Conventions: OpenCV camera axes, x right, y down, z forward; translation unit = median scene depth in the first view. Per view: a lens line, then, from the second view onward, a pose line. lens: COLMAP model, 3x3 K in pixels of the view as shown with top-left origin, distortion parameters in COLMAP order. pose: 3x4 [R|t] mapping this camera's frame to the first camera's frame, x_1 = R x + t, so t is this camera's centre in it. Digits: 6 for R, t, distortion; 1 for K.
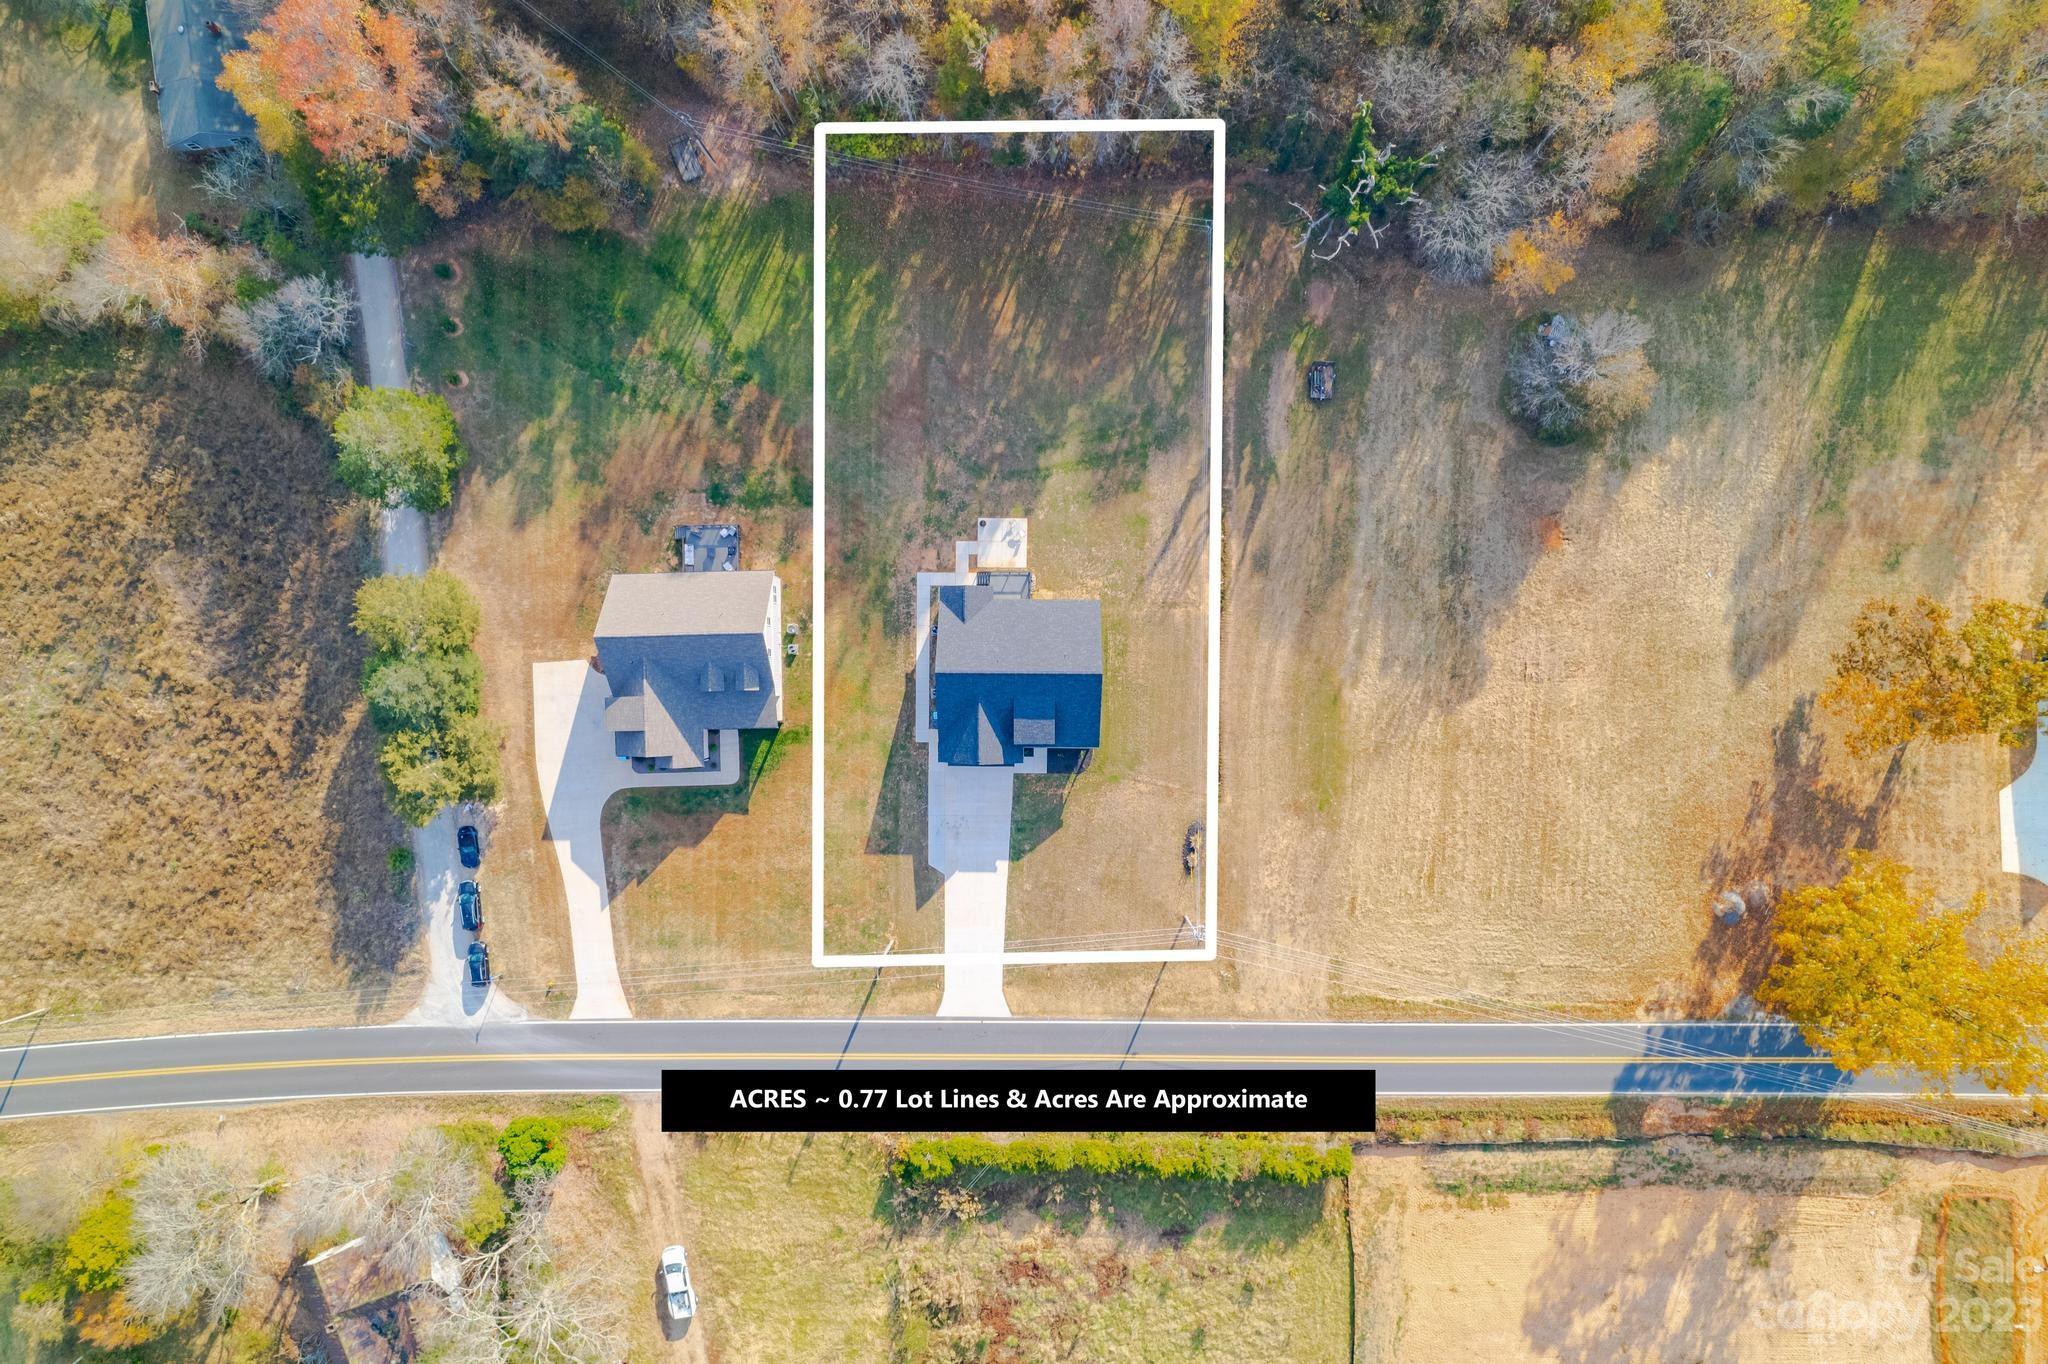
lens RADIAL K [[1333.6, 0, 1024.0], [0, 1333.6, 682.0], [0, 0, 1]] dist [-0.061072, 0.041962]
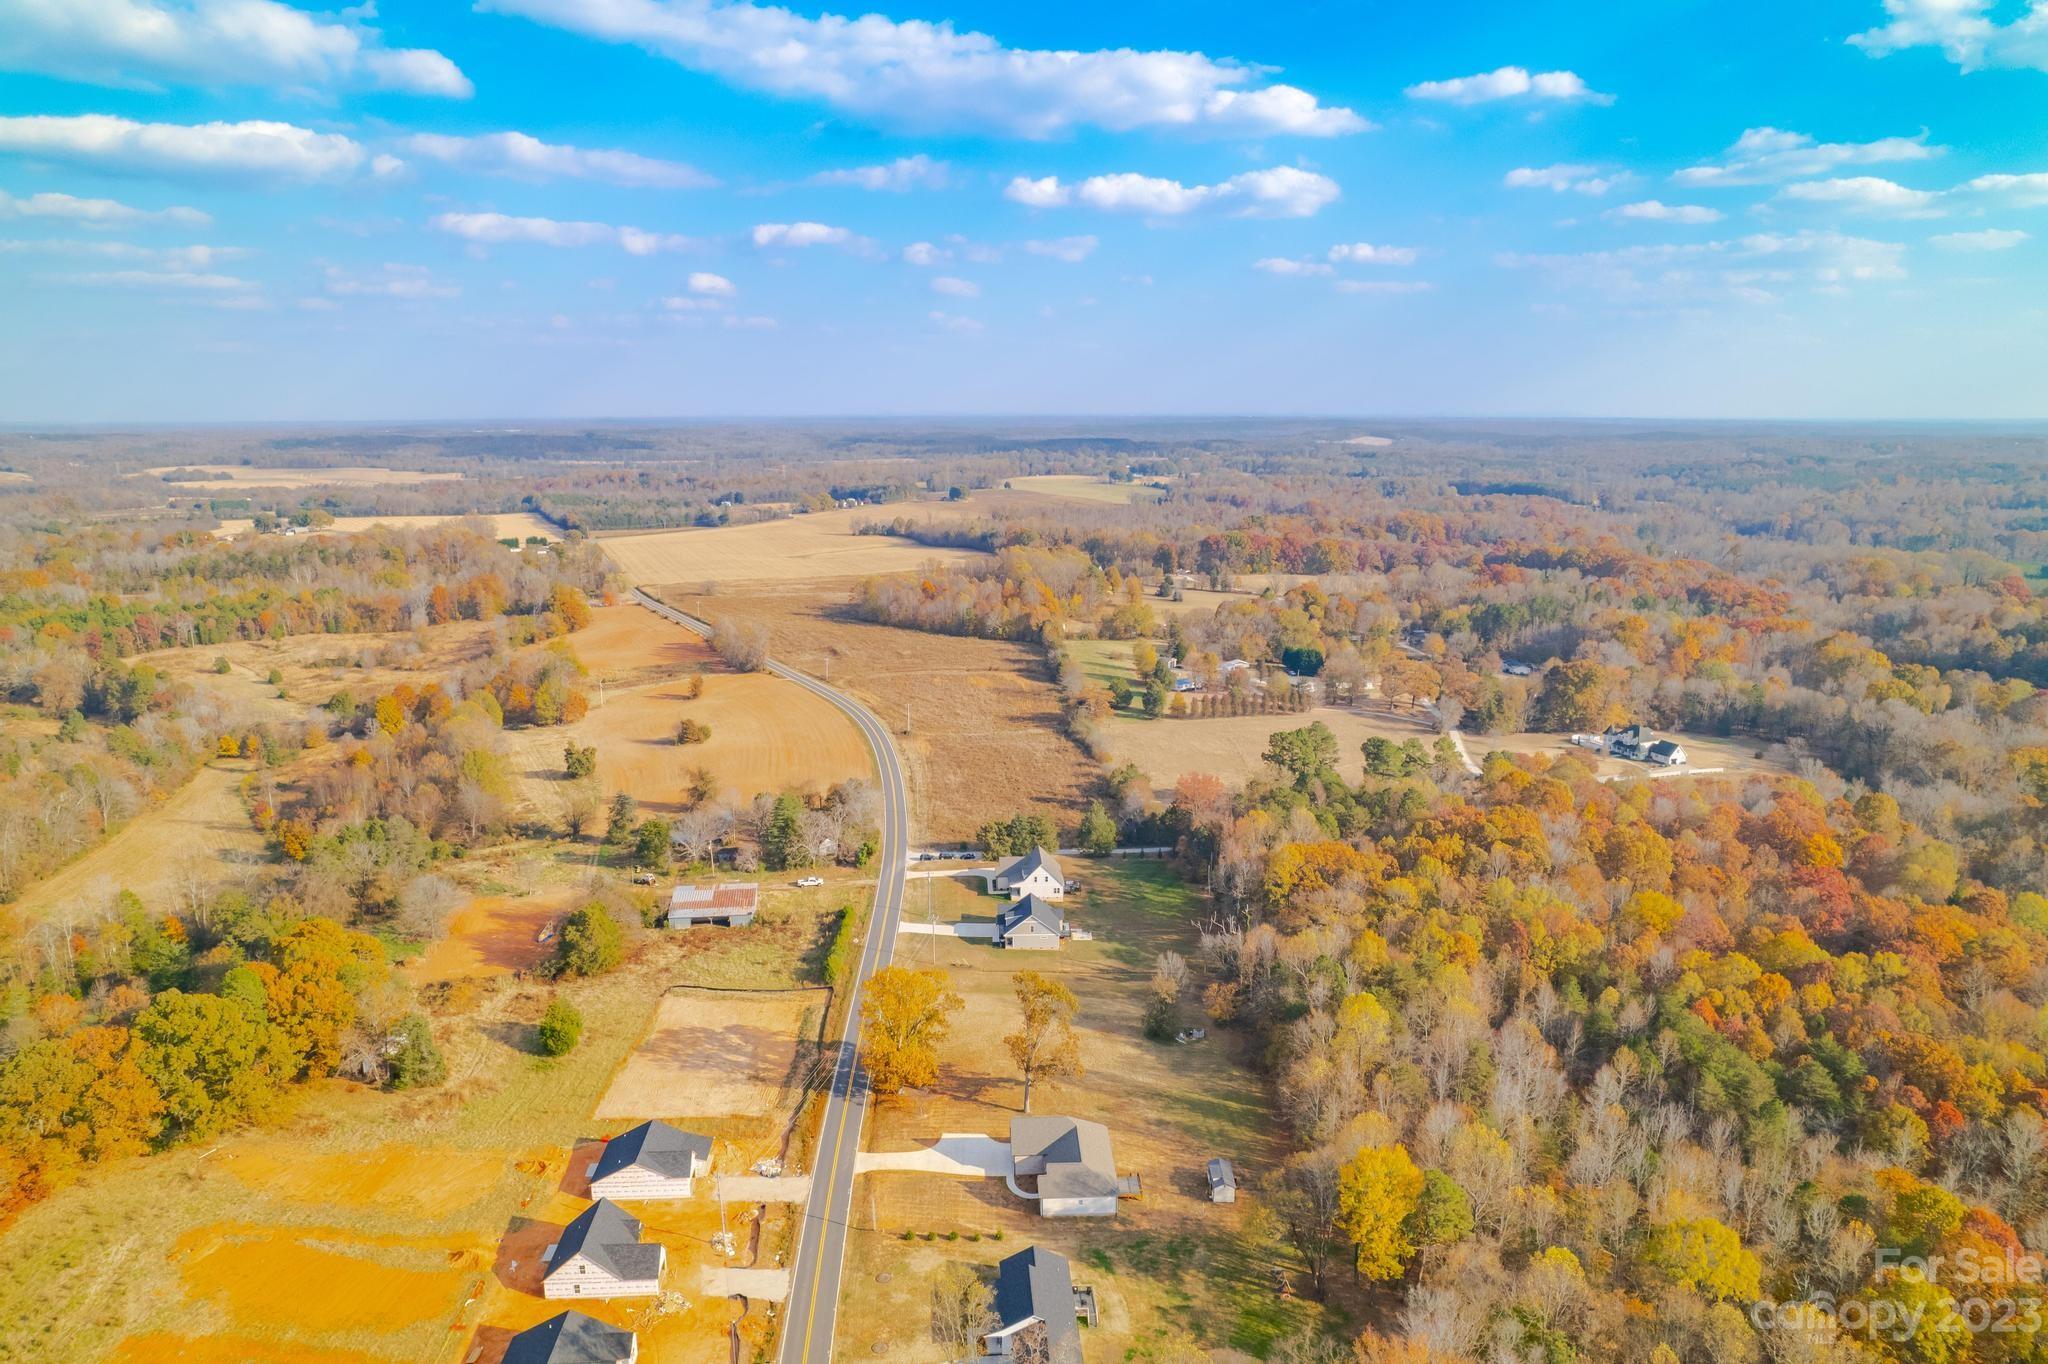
lens RADIAL K [[1309.5, 0, 1024.0], [0, 1309.5, 682.0], [0, 0, 1]] dist [-0.033872, 0.043816]
pose [[0.026545, 0.226620, -0.973622, 2.370121], [-0.999431, -0.014236, -0.030562, 0.093483], [-0.020786, 0.973879, 0.226113, -0.051280]]
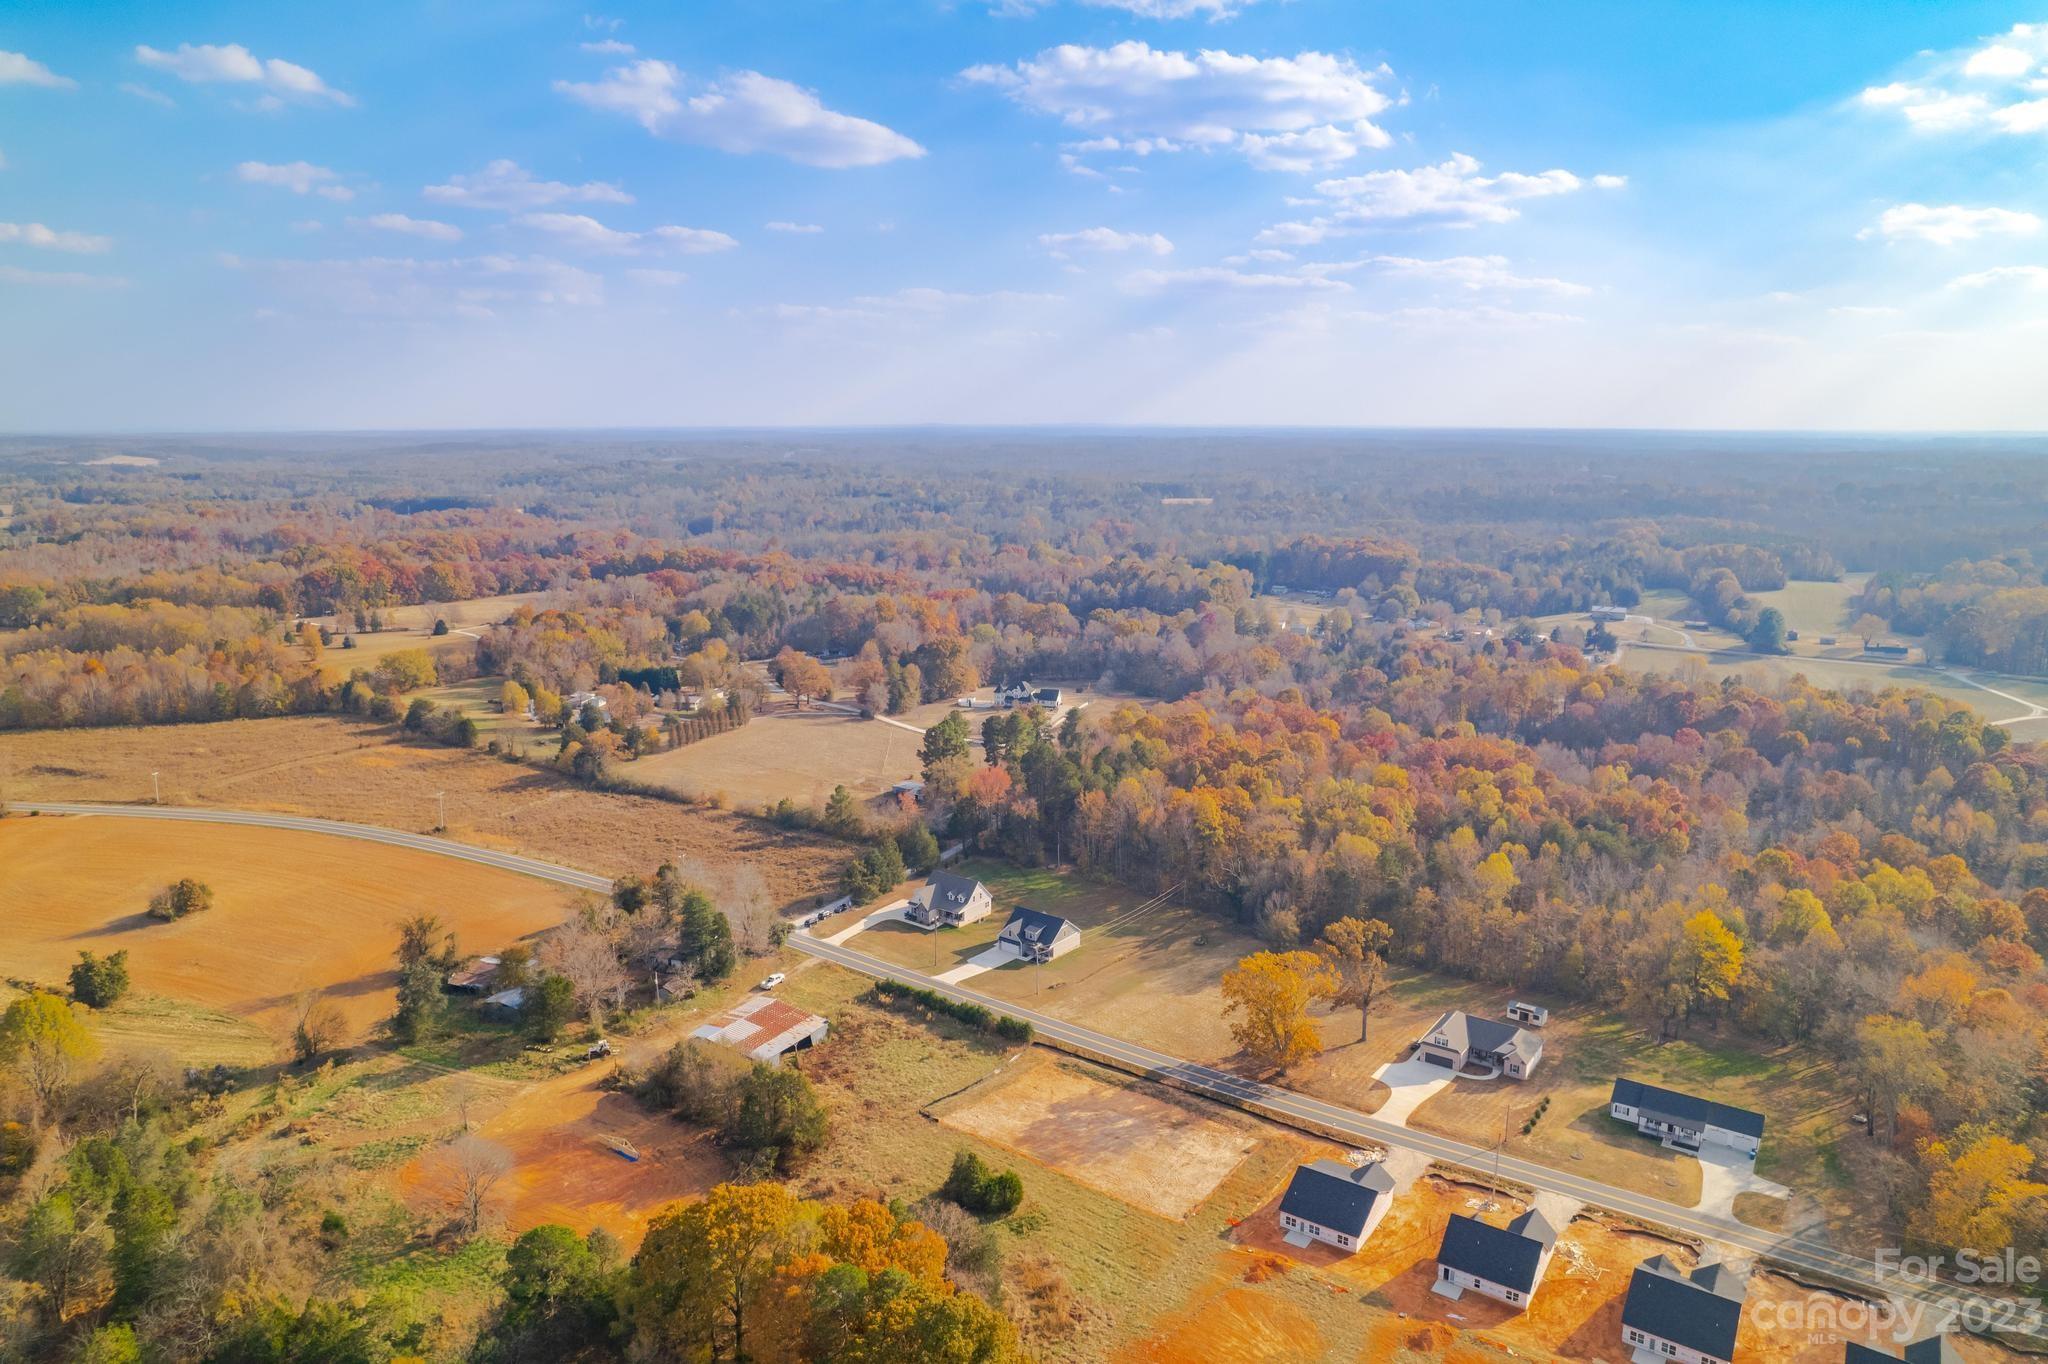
lens RADIAL K [[1333.6, 0, 1024.0], [0, 1333.6, 682.0], [0, 0, 1]] dist [-0.061072, 0.041962]
pose [[0.796877, 0.139197, -0.587887, 1.419514], [-0.603385, 0.134704, -0.785991, 1.981129], [-0.030217, 0.981060, 0.191332, 0.008835]]
